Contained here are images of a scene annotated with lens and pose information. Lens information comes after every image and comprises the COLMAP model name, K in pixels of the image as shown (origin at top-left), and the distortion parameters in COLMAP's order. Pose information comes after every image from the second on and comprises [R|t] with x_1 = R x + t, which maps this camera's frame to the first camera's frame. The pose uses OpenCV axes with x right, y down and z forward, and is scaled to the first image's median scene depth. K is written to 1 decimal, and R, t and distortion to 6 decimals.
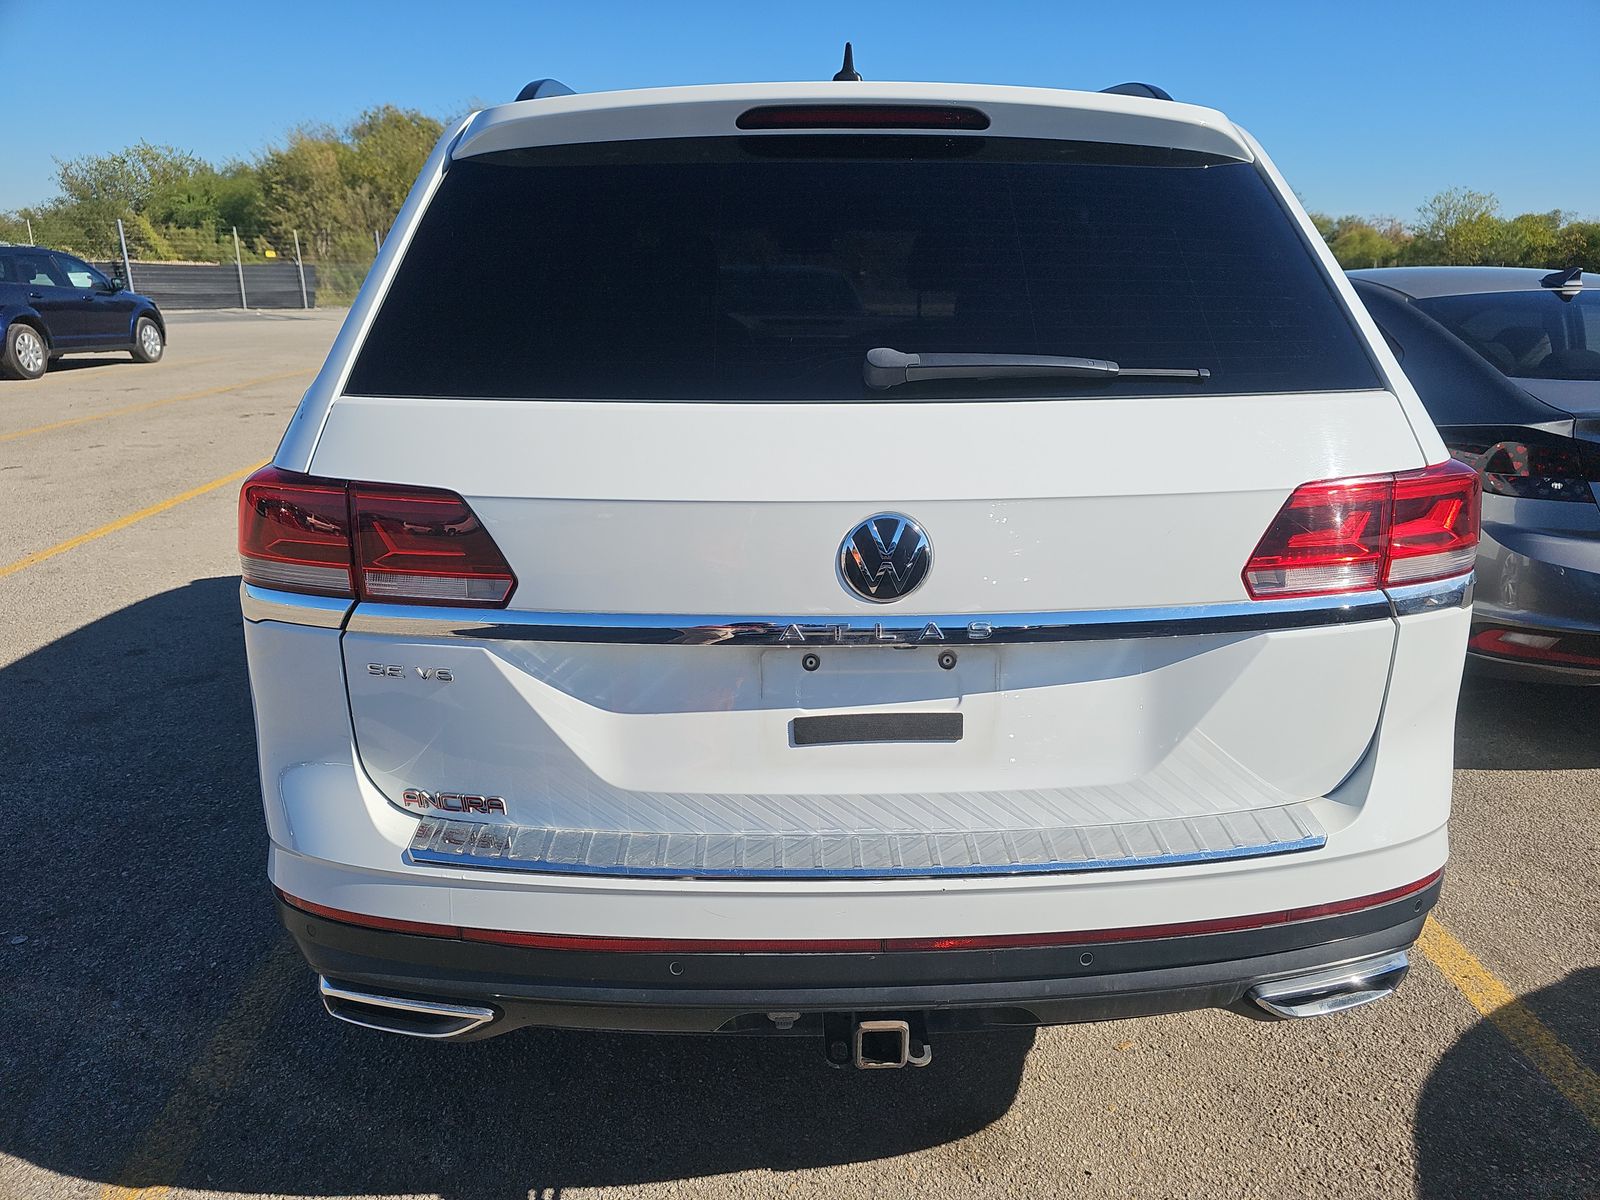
lens RADIAL K [[1080.5, 0, 800.0], [0, 1080.5, 600.0], [0, 0, 1]] dist [0.076362, -0.094426]
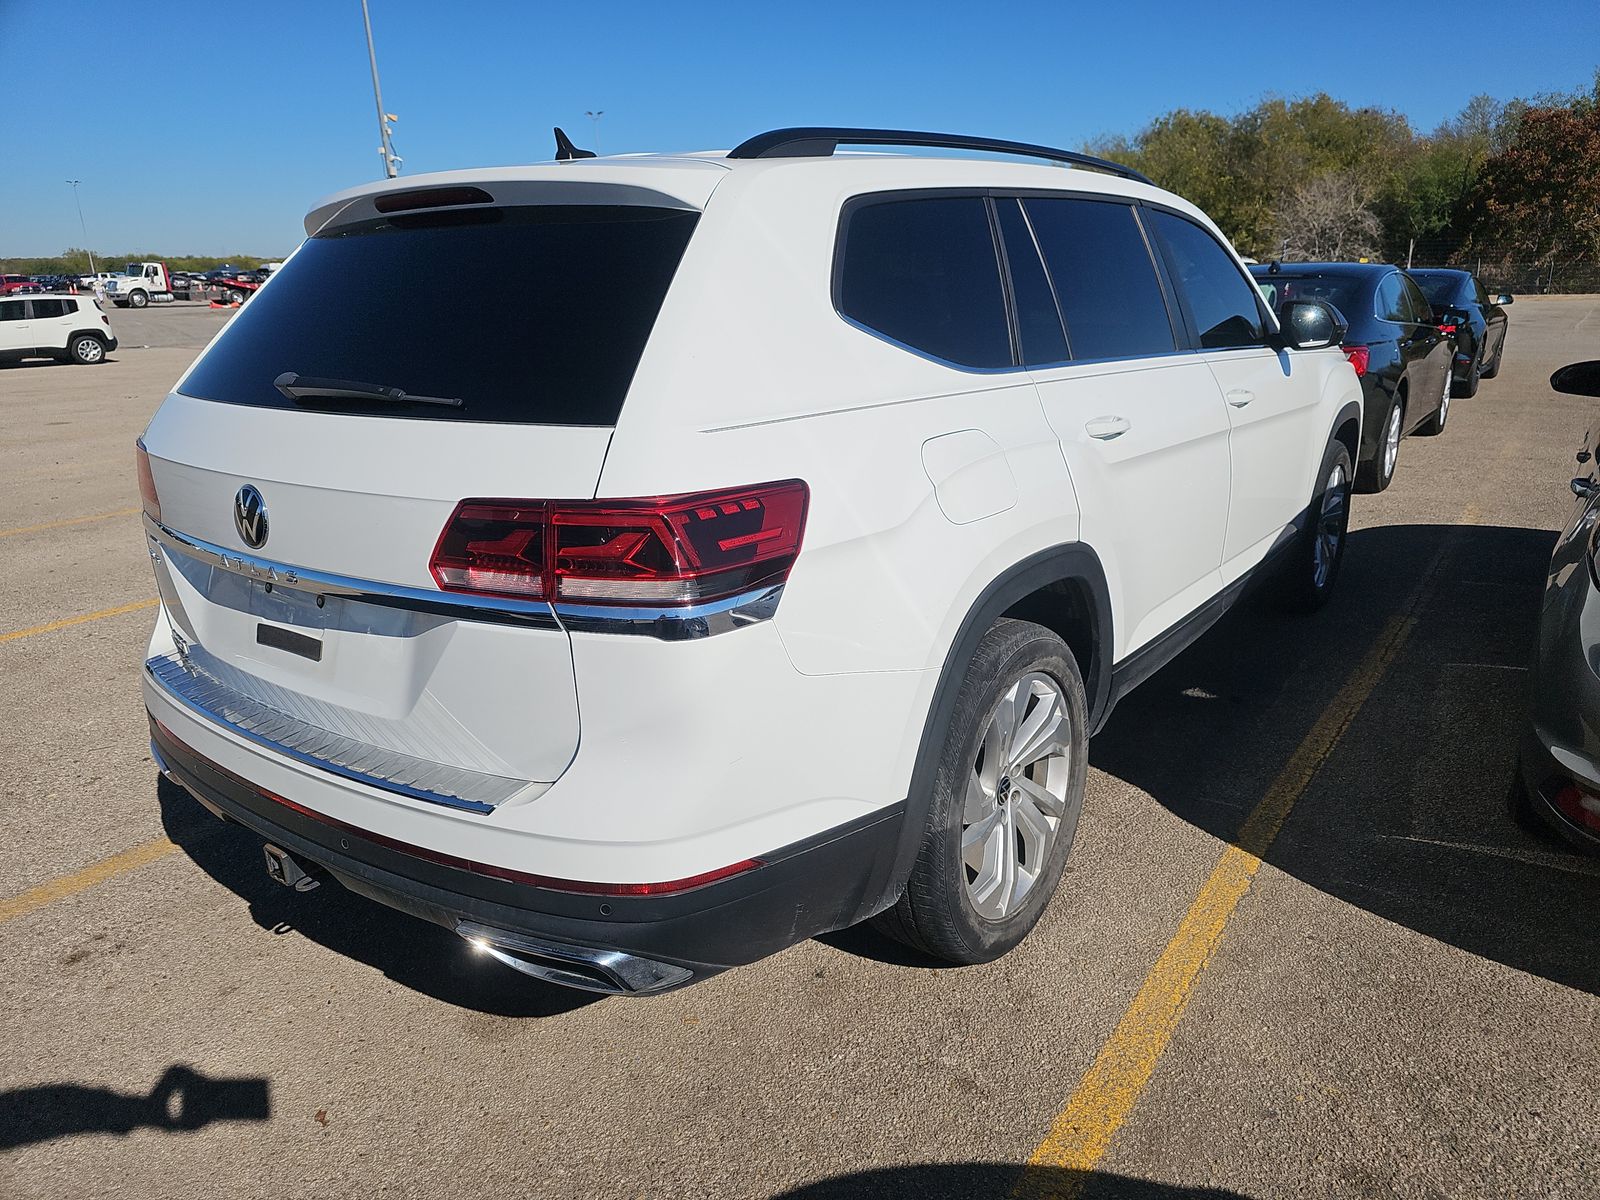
lens RADIAL K [[1080.5, 0, 800.0], [0, 1080.5, 600.0], [0, 0, 1]] dist [0.076362, -0.094426]
pose [[0.770063, 0.159130, -0.617803, 1.436893], [-0.158574, 0.985744, 0.056247, -0.117699], [0.617946, 0.054653, 0.784319, 0.286243]]
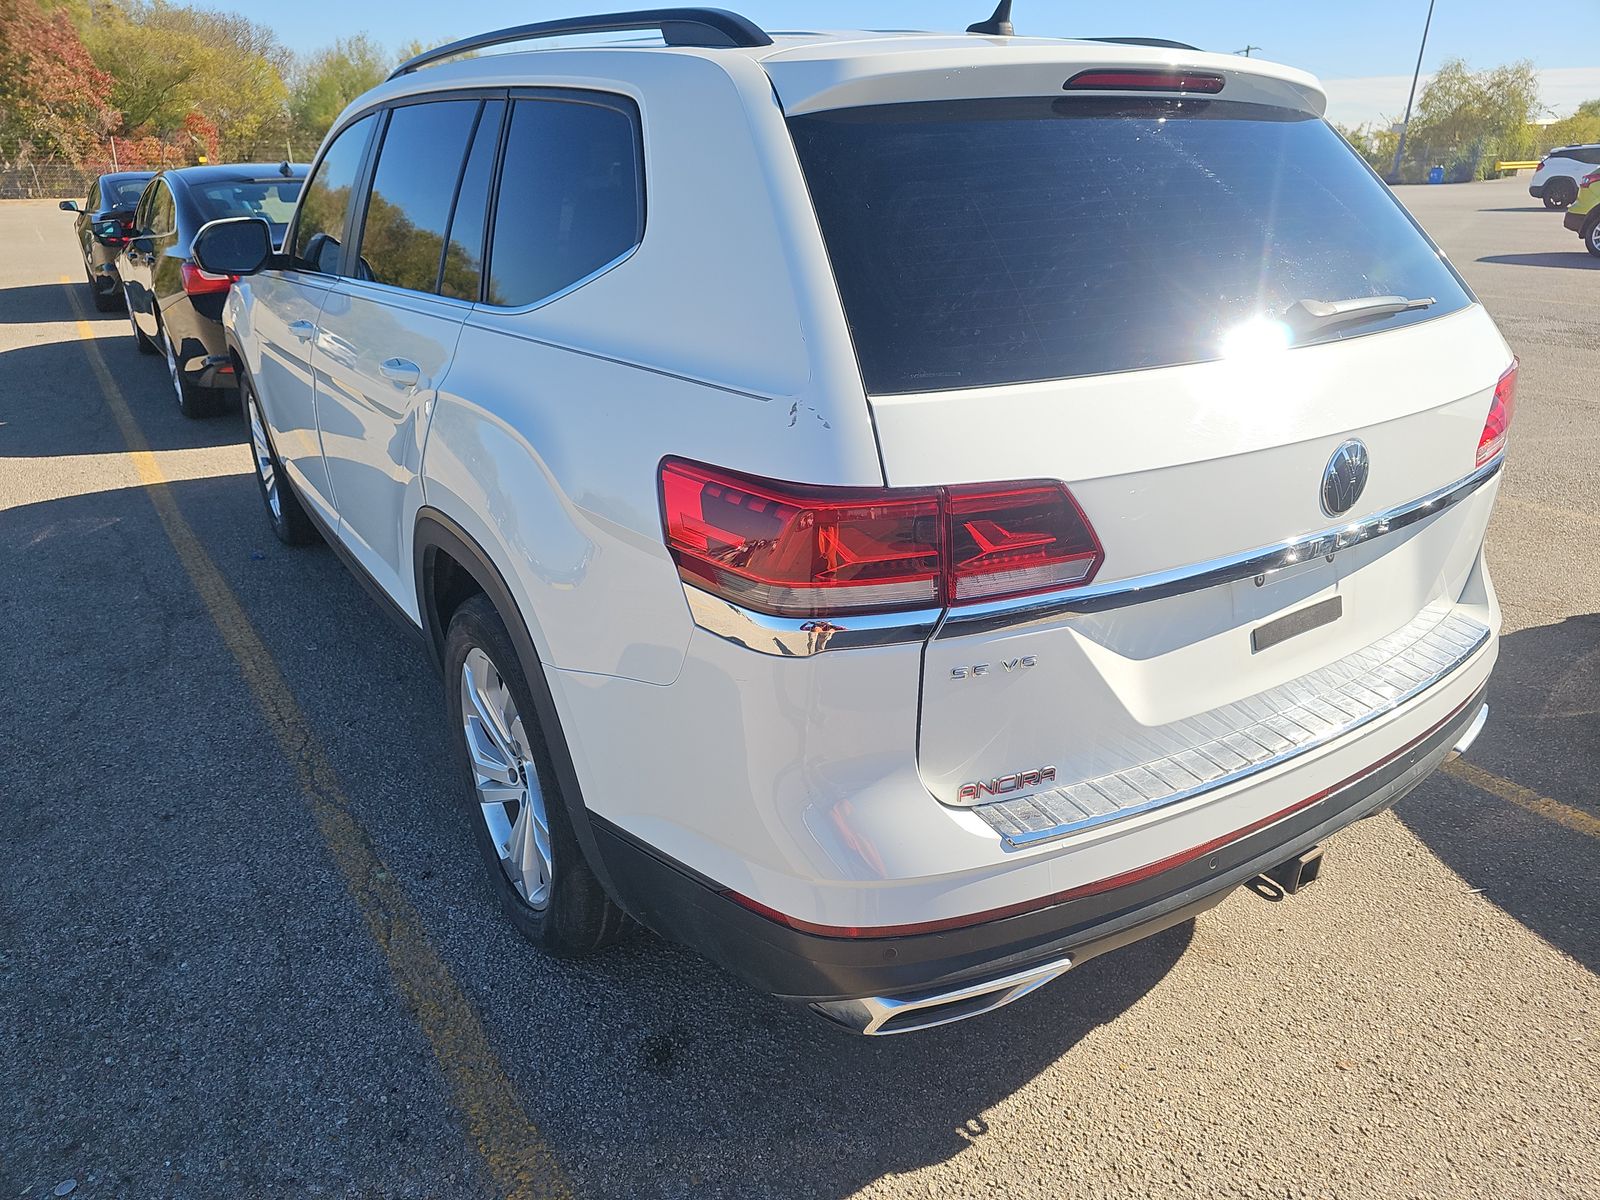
lens RADIAL K [[1064.4, 0, 793.1], [0, 1064.4, 622.0], [0, 0, 1]] dist [0.076249, -0.090696]
pose [[0.853346, -0.214859, 0.475012, -0.950049], [0.166637, 0.975741, 0.141991, -0.140940], [-0.493997, -0.042013, 0.868448, 0.241359]]
